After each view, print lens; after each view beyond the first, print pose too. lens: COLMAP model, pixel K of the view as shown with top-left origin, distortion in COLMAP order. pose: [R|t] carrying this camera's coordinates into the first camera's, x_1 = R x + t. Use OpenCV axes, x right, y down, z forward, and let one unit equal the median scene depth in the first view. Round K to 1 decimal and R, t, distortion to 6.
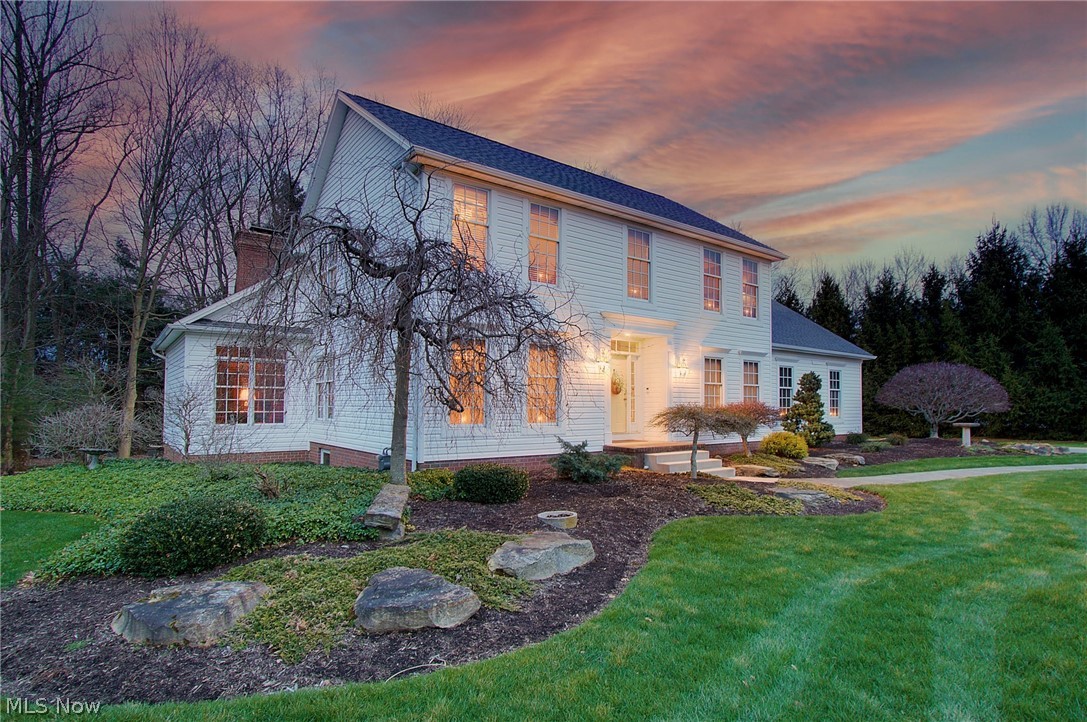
lens RADIAL K [[571.8, 0, 542.6], [0, 571.8, 402.0], [0, 0, 1]] dist [0.024965, 0.000385]
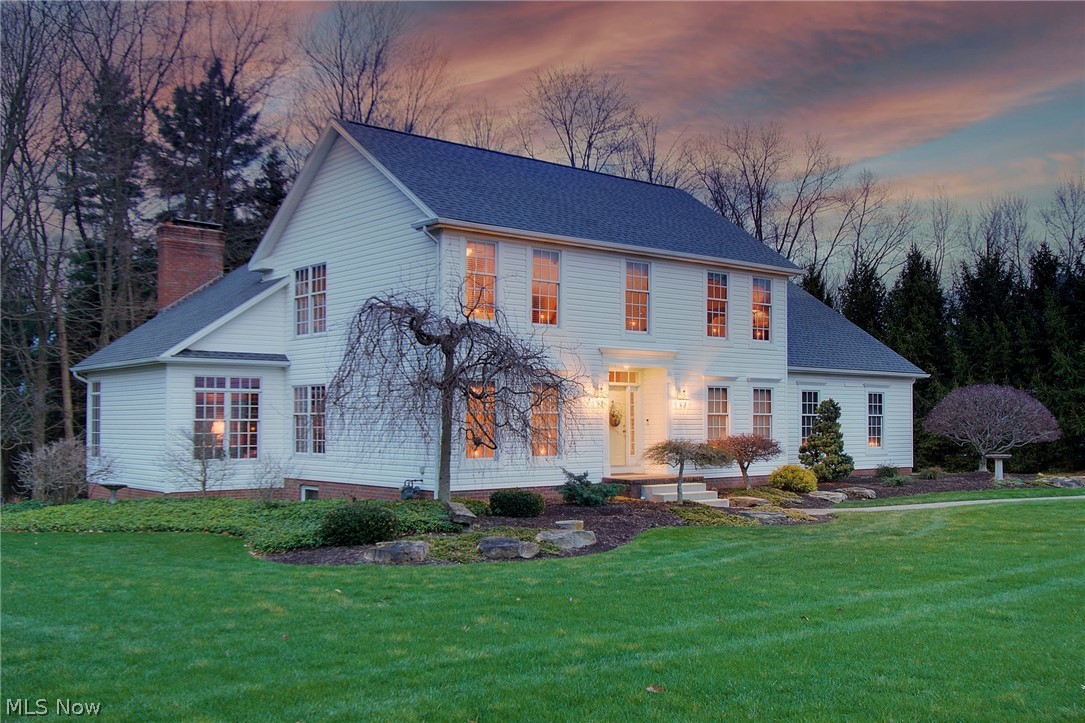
lens RADIAL K [[1086.7, 0, 542.1], [0, 1086.7, 413.2], [0, 0, 1]] dist [0.124132, -0.010730]
pose [[0.998792, -0.002689, 0.049064, -0.084895], [0.002706, 0.999996, -0.000297, -0.035541], [-0.049063, 0.000429, 0.998796, -0.827620]]
